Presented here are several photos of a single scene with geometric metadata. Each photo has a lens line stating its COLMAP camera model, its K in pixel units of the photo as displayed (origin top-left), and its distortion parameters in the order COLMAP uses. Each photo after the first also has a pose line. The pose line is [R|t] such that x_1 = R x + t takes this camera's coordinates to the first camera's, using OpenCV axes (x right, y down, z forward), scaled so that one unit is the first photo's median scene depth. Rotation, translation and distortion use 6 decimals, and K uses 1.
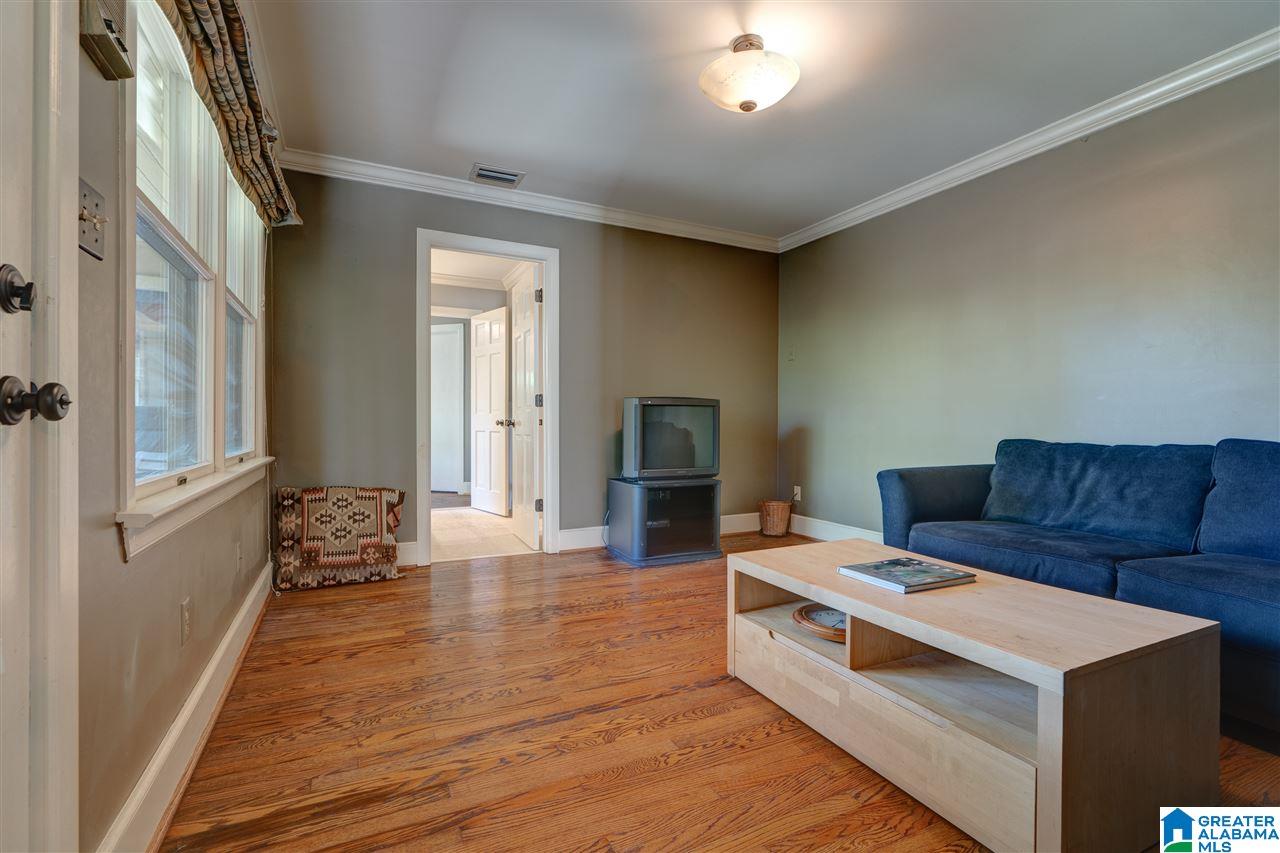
lens RADIAL K [[589.9, 0, 639.7], [0, 589.9, 426.4], [0, 0, 1]] dist [-0.007964, 0.000741]
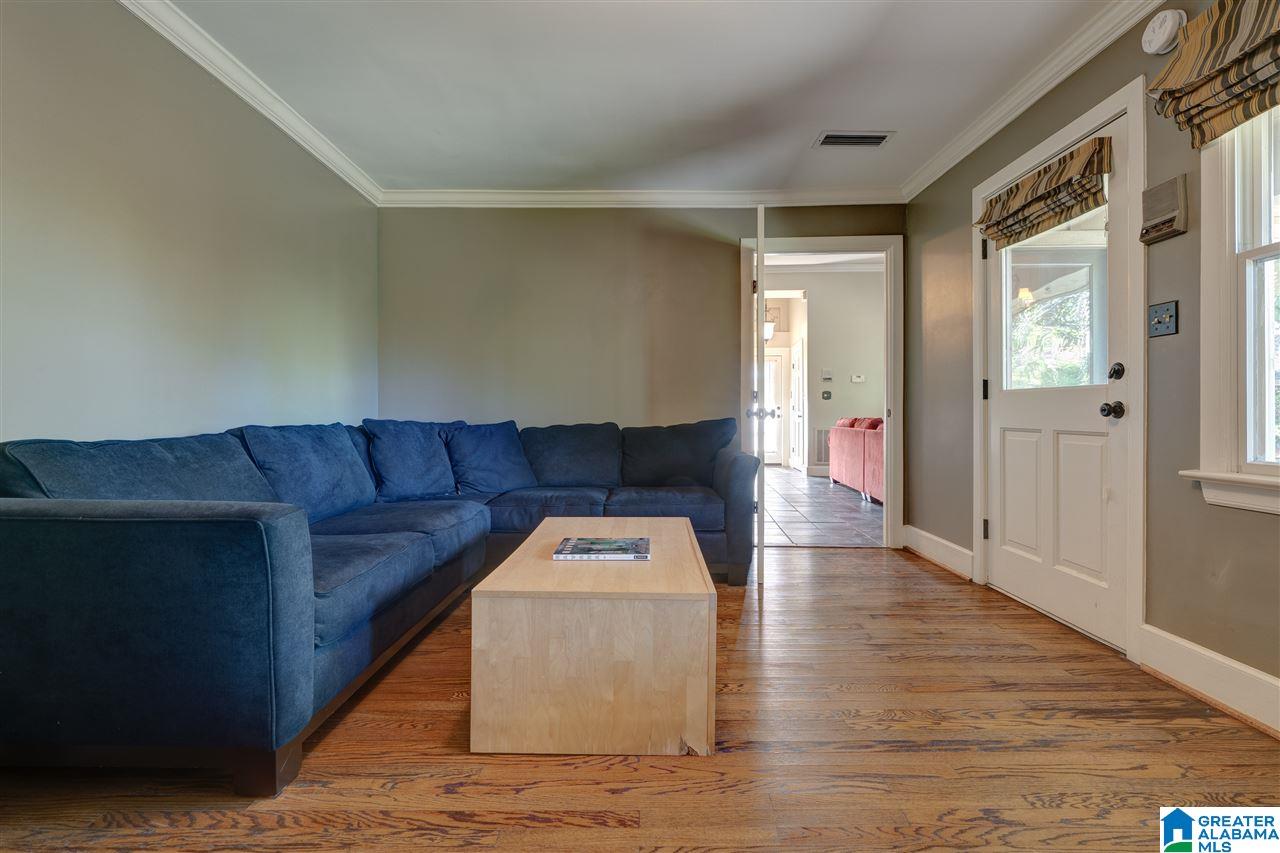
lens RADIAL K [[589.9, 0, 639.9], [0, 589.9, 421.4], [0, 0, 1]] dist [-0.007964, 0.000741]
pose [[-0.896045, -0.006887, 0.443909, -0.115668], [-0.003507, 0.999958, 0.008434, -0.007258], [-0.443949, 0.006001, -0.896032, 2.167231]]
